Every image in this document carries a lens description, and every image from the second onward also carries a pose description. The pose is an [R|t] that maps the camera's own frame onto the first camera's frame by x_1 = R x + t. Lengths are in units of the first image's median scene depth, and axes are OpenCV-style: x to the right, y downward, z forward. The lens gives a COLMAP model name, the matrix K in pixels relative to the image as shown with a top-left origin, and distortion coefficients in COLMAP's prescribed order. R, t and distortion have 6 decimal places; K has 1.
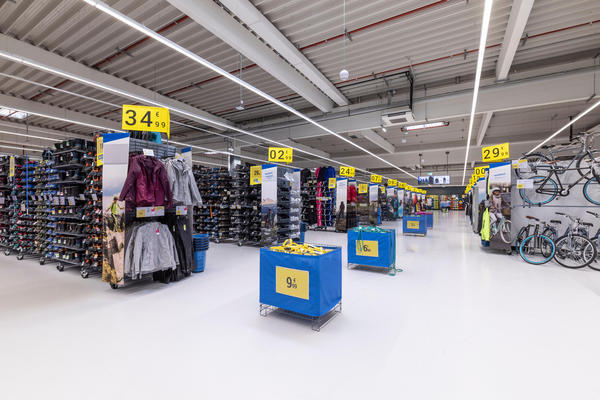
lens RADIAL K [[269.6, 0, 301.0], [0, 269.6, 201.7], [0, 0, 1]] dist [0.003920, -0.000013]
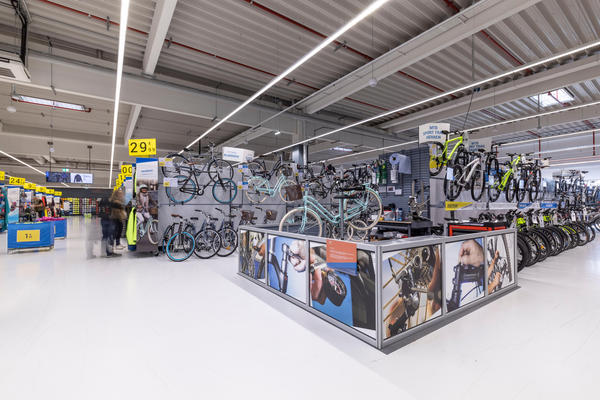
lens RADIAL K [[269.6, 0, 301.0], [0, 269.6, 201.7], [0, 0, 1]] dist [0.003920, -0.000013]
pose [[0.404911, 0.007678, 0.914324, 0.098462], [0.008562, 0.999889, -0.012188, 0.019088], [-0.914316, 0.012764, 0.404800, 0.136229]]
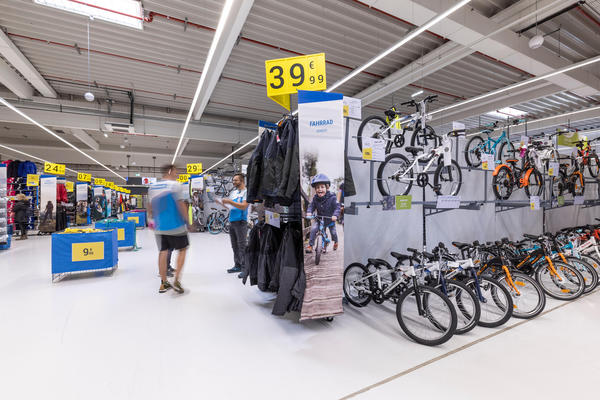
lens RADIAL K [[269.6, 0, 301.0], [0, 269.6, 201.7], [0, 0, 1]] dist [0.003920, -0.000013]
pose [[0.526362, -0.011503, 0.850183, -0.276982], [0.010614, 0.999919, 0.006957, 0.006832], [-0.850194, 0.005362, 0.526442, -0.333888]]
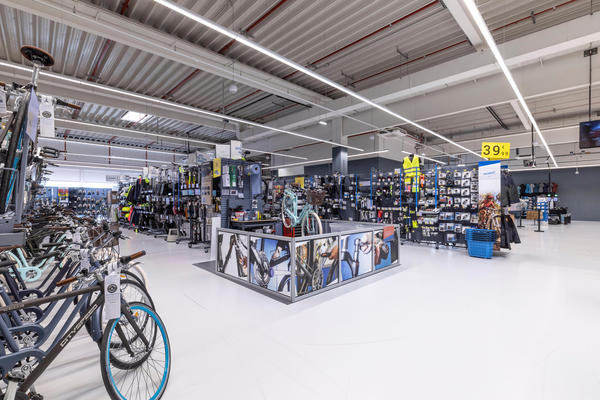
lens RADIAL K [[269.6, 0, 301.0], [0, 269.6, 201.7], [0, 0, 1]] dist [0.003920, -0.000013]
pose [[-0.965499, -0.006592, 0.260322, 0.383428], [-0.005096, 0.999966, 0.006421, 0.003449], [-0.260356, 0.004873, -0.965501, 0.768900]]
